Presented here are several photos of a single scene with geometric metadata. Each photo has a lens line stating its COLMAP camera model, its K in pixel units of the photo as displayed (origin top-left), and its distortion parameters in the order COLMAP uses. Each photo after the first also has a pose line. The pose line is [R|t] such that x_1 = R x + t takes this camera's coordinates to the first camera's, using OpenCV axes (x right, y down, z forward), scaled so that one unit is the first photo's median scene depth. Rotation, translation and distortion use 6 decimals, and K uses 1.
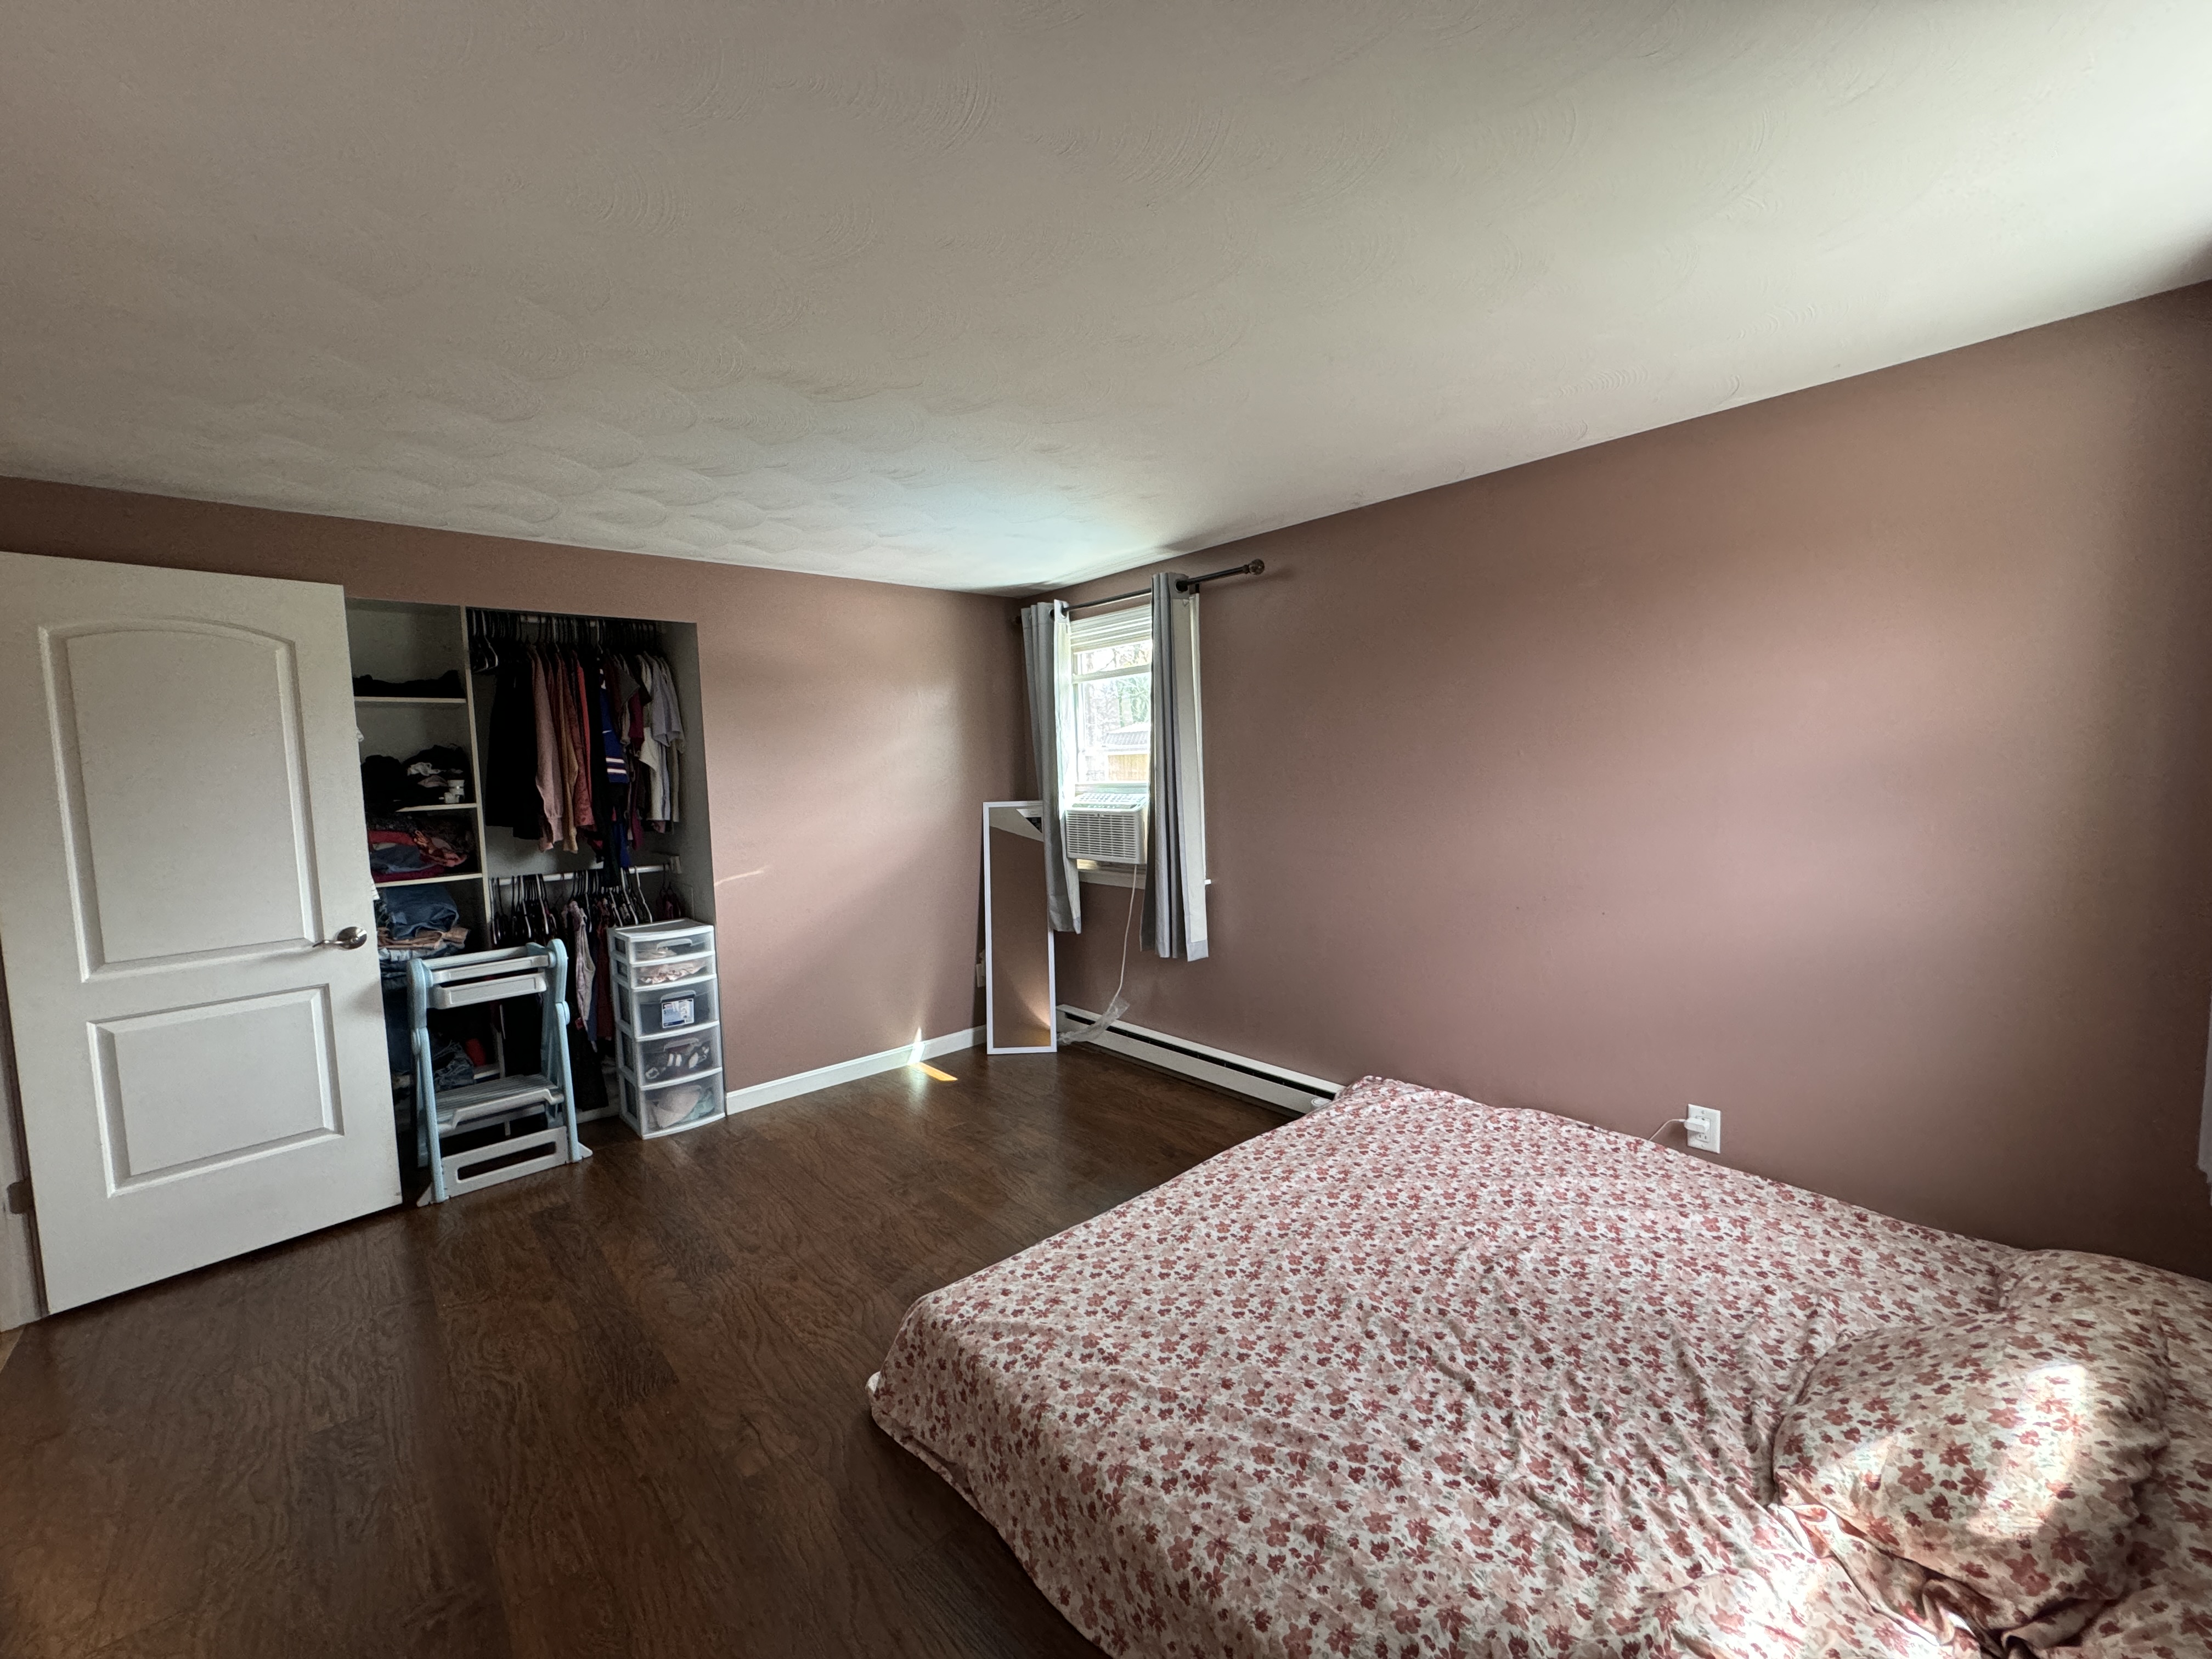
lens RADIAL K [[882.7, 0, 1109.2], [0, 882.7, 830.8], [0, 0, 1]] dist [-0.004914, 0.000920]
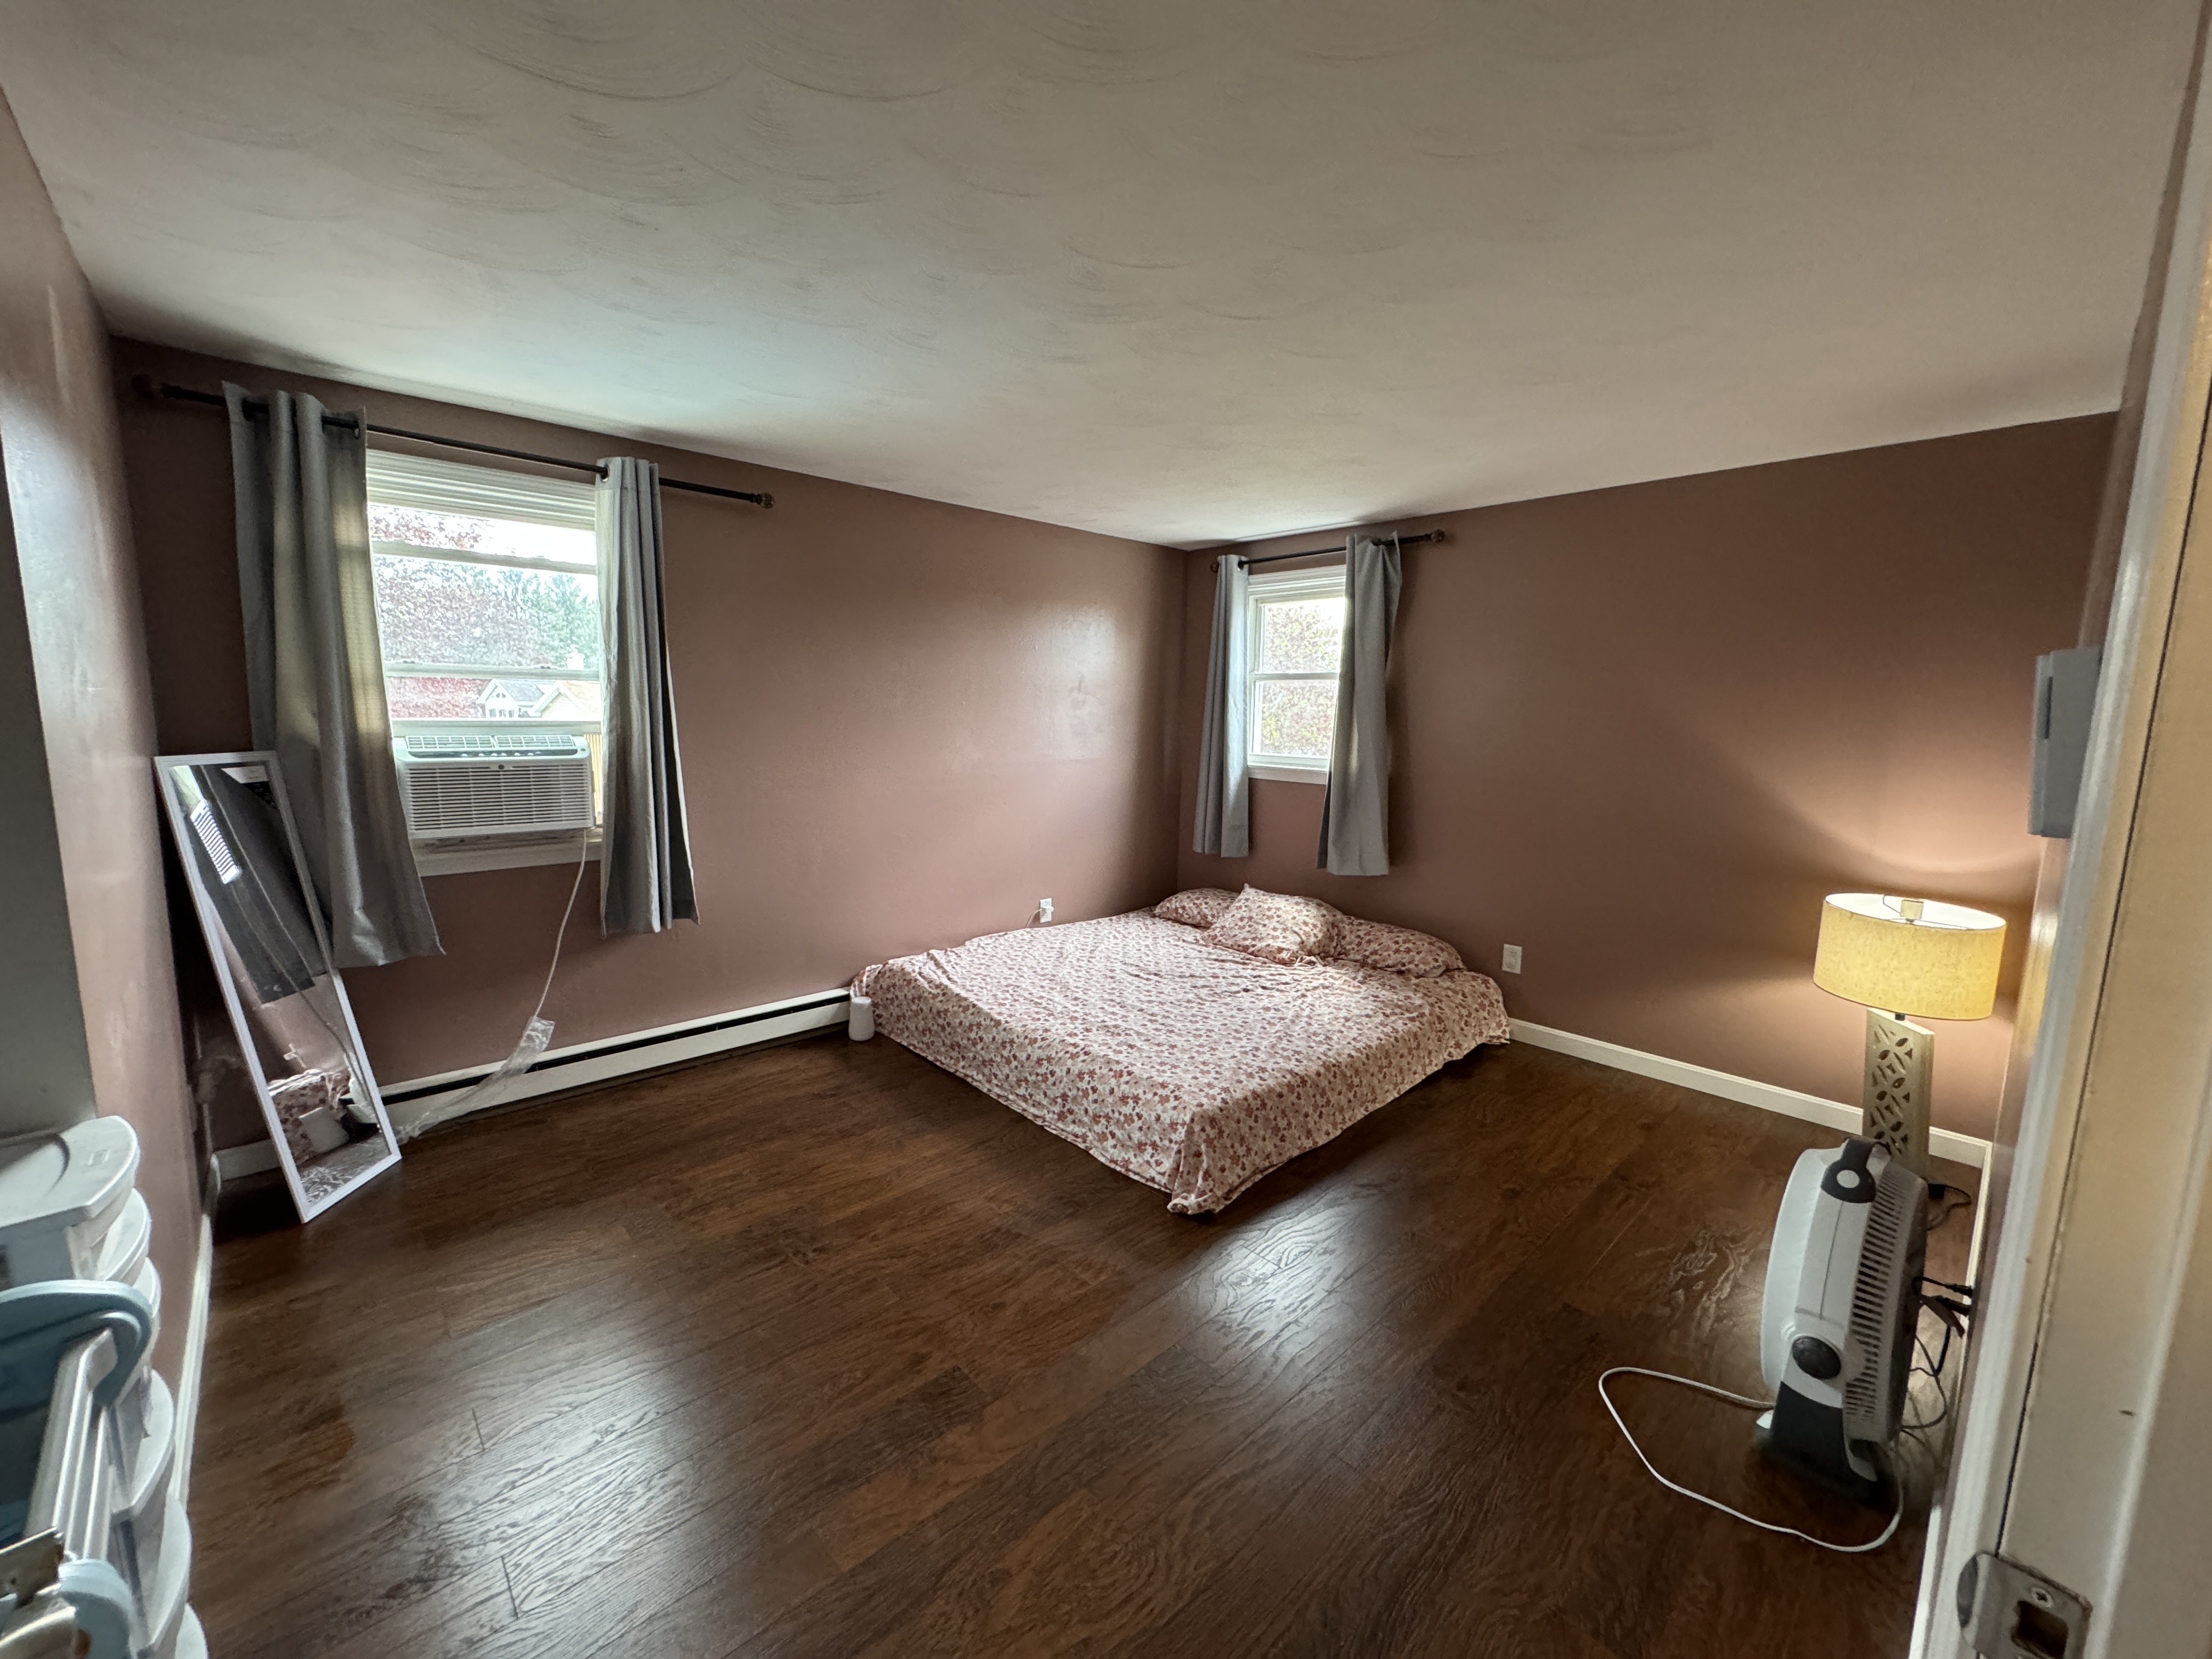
lens RADIAL K [[882.7, 0, 1106.2], [0, 882.7, 830.1], [0, 0, 1]] dist [-0.004914, 0.000920]
pose [[-0.020907, -0.110793, 0.993624, -1.108314], [0.059002, 0.991972, 0.111850, -0.027598], [-0.998039, 0.060965, -0.014202, 0.855687]]
